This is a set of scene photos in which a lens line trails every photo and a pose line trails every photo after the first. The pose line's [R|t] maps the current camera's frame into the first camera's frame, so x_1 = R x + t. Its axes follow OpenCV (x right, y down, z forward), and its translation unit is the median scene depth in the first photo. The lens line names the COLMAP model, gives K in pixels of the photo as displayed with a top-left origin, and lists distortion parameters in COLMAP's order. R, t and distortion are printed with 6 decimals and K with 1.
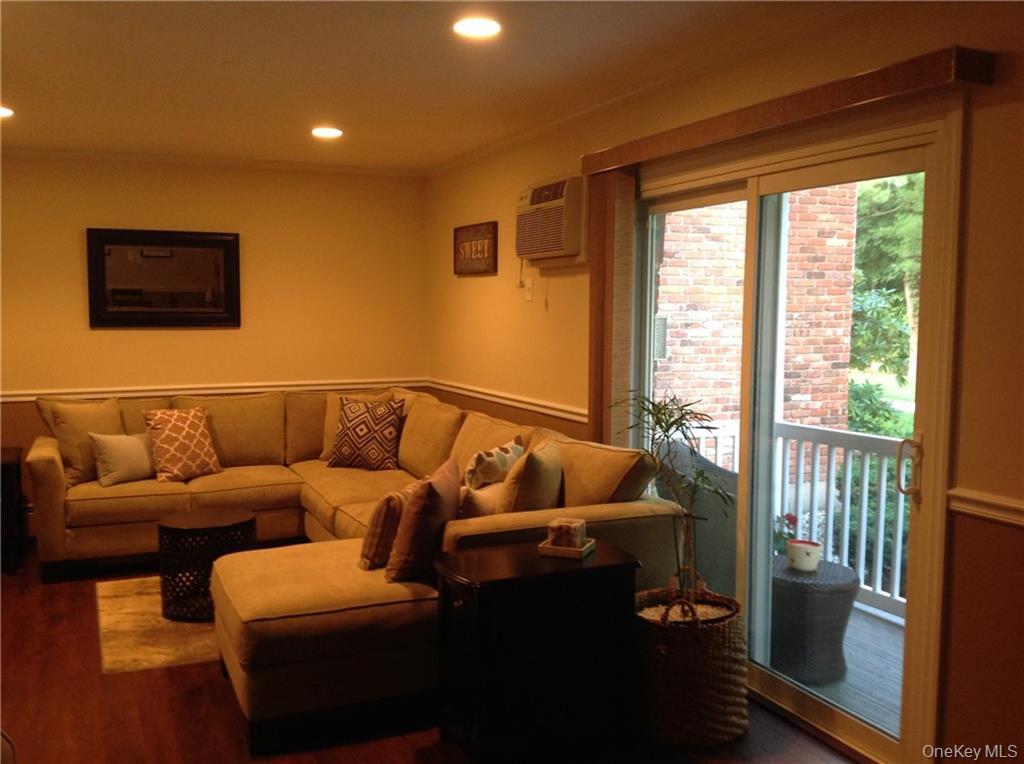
lens RADIAL K [[977.1, 0, 526.2], [0, 977.1, 376.6], [0, 0, 1]] dist [0.170524, -0.346375]
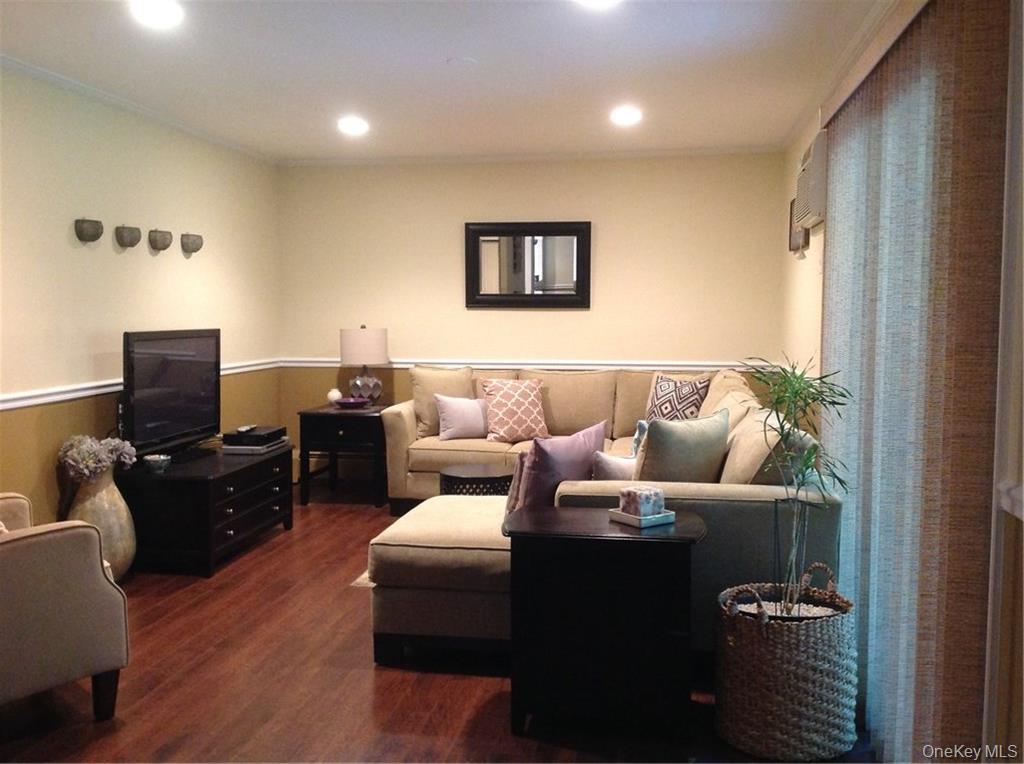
lens RADIAL K [[977.1, 0, 526.2], [0, 977.1, 376.6], [0, 0, 1]] dist [0.170524, -0.346375]
pose [[0.842002, 0.039985, -0.537991, 0.264915], [-0.041678, 0.999090, 0.009025, 0.019877], [0.537862, 0.014824, 0.842902, 0.076538]]
